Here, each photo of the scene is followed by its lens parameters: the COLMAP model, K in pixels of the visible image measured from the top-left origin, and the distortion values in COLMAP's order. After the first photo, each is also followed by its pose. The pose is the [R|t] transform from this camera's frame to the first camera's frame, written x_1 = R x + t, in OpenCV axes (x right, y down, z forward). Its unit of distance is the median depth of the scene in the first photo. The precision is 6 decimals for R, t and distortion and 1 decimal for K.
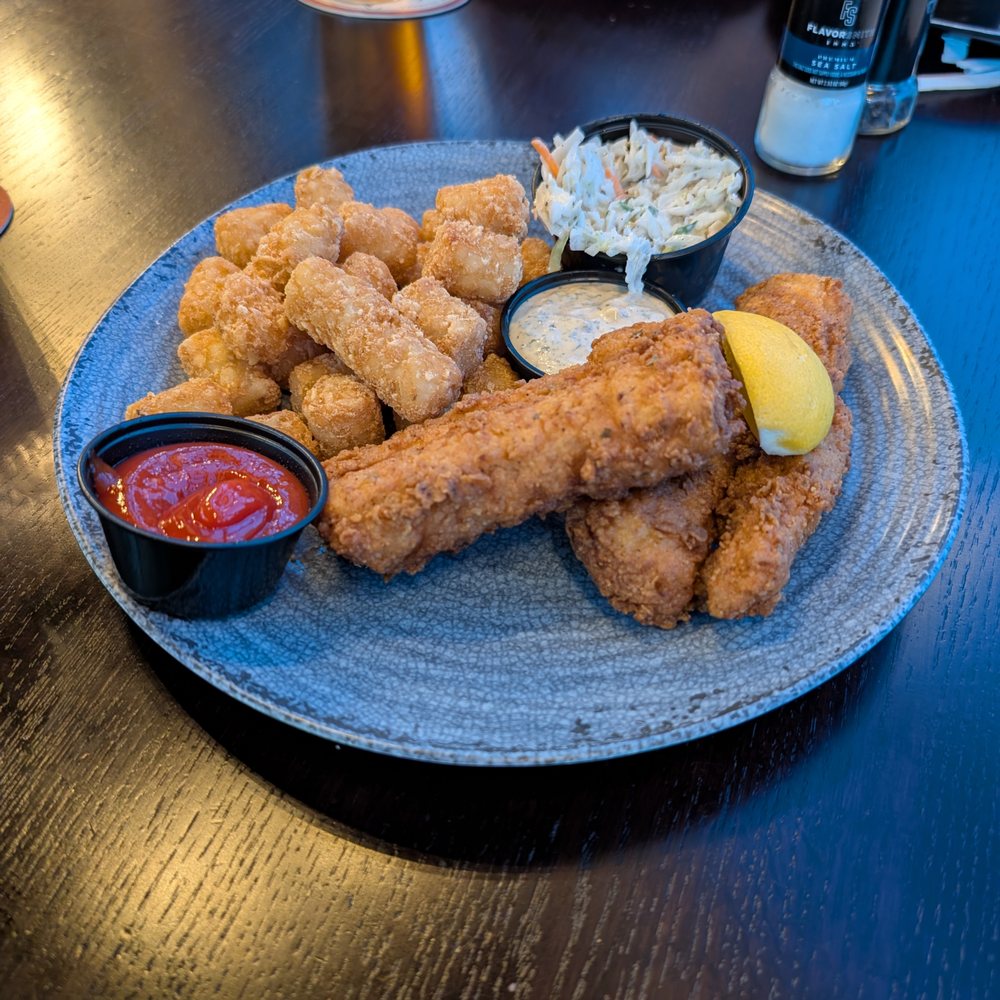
lens RADIAL K [[1008.6, 0, 504.1], [0, 1008.6, 484.5], [0, 0, 1]] dist [0.140149, -0.631907]
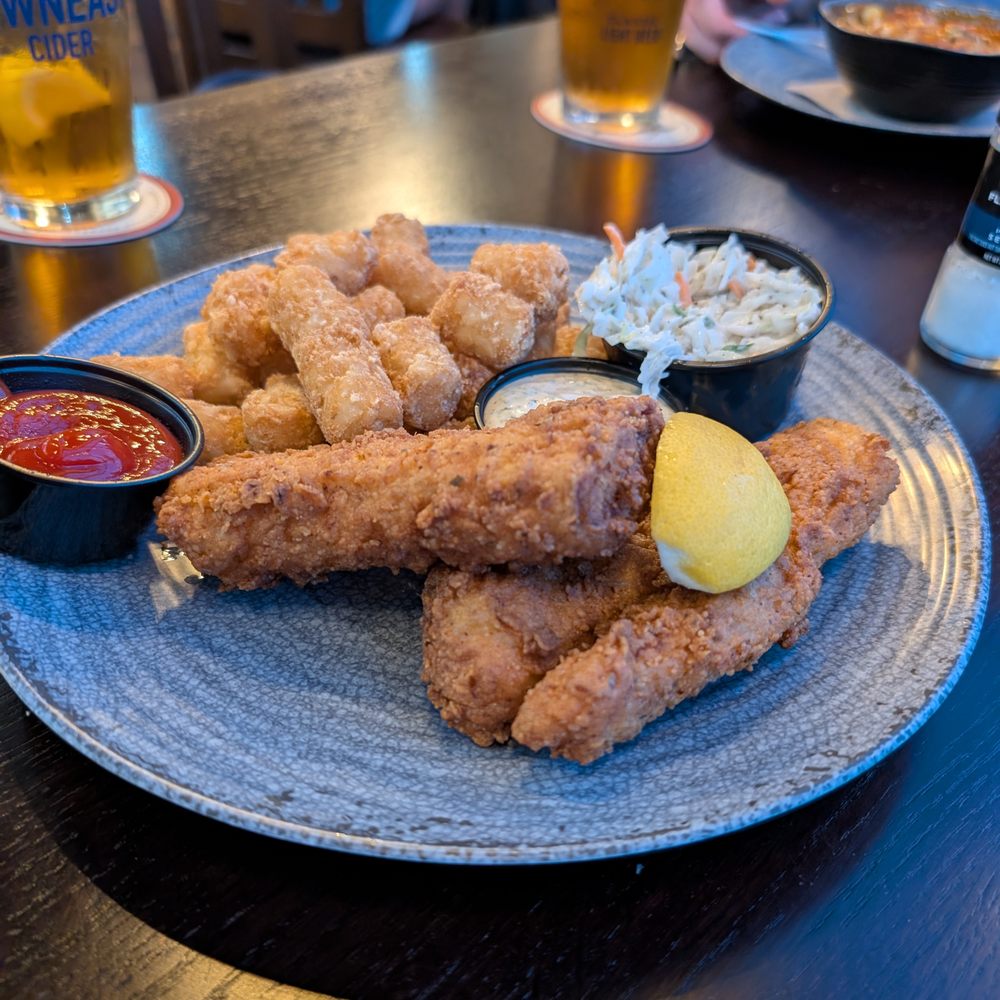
lens RADIAL K [[1008.6, 0, 504.1], [0, 1008.6, 484.5], [0, 0, 1]] dist [0.140149, -0.631907]
pose [[0.917216, 0.266115, -0.296474, 0.366156], [-0.316009, 0.939150, -0.134671, 0.050467], [0.242596, 0.217211, 0.945498, 0.193557]]
